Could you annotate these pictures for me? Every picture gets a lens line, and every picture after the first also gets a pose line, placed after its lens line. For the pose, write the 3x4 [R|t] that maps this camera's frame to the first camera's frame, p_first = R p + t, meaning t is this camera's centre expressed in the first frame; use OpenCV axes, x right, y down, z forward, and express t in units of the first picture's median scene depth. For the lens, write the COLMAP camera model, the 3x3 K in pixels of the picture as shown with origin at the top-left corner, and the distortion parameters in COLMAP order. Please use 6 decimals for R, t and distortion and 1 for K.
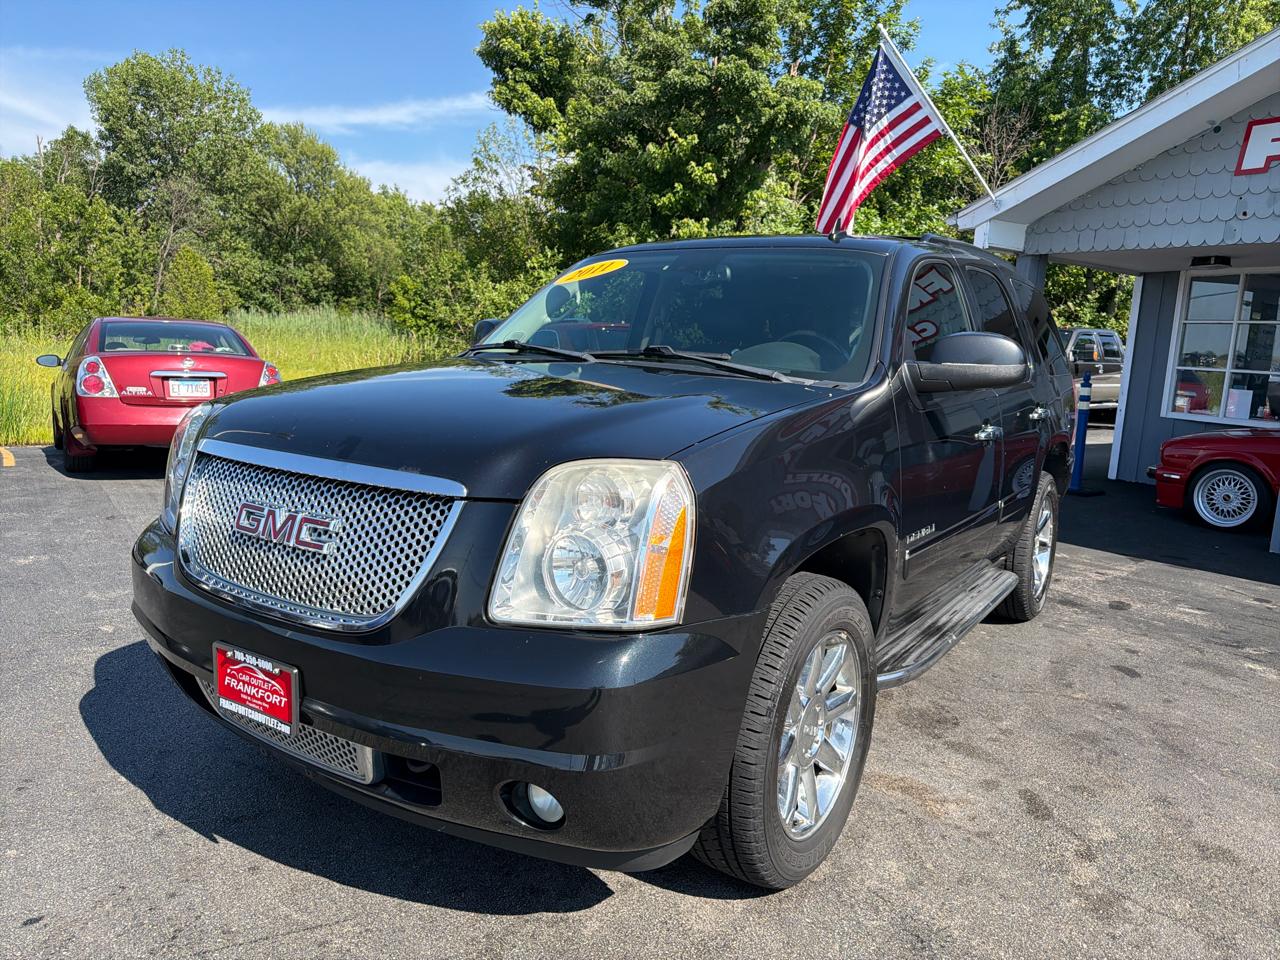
lens RADIAL K [[899.2, 0, 651.0], [0, 899.2, 483.1], [0, 0, 1]] dist [0.036854, -0.044561]
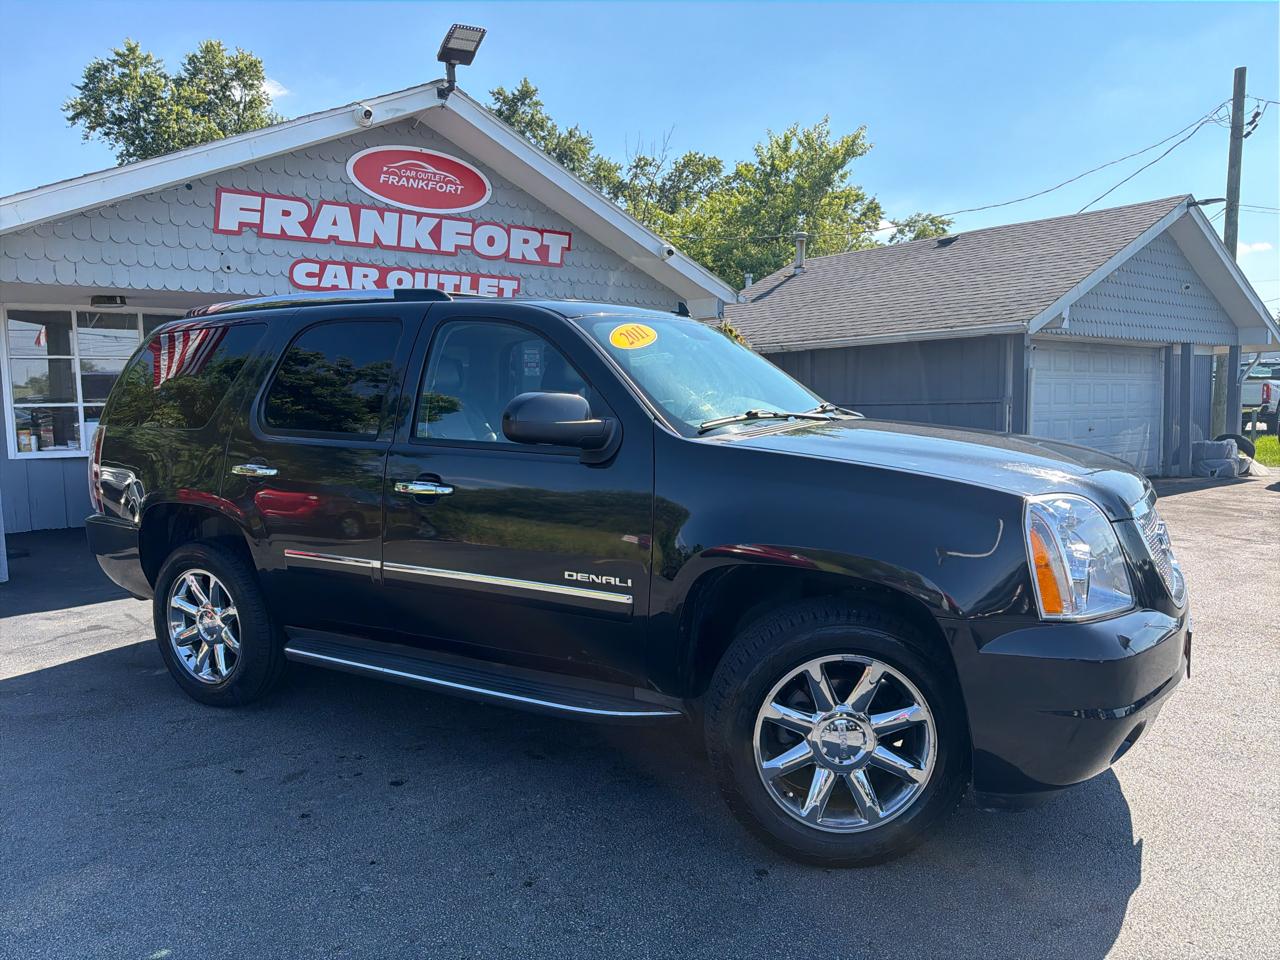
lens RADIAL K [[899.2, 0, 637.0], [0, 899.2, 481.0], [0, 0, 1]] dist [0.036854, -0.044561]
pose [[-0.074860, -0.152182, 0.985513, -0.566443], [0.167307, 0.972361, 0.162859, -0.135925], [-0.983059, 0.177075, -0.047330, 0.598630]]
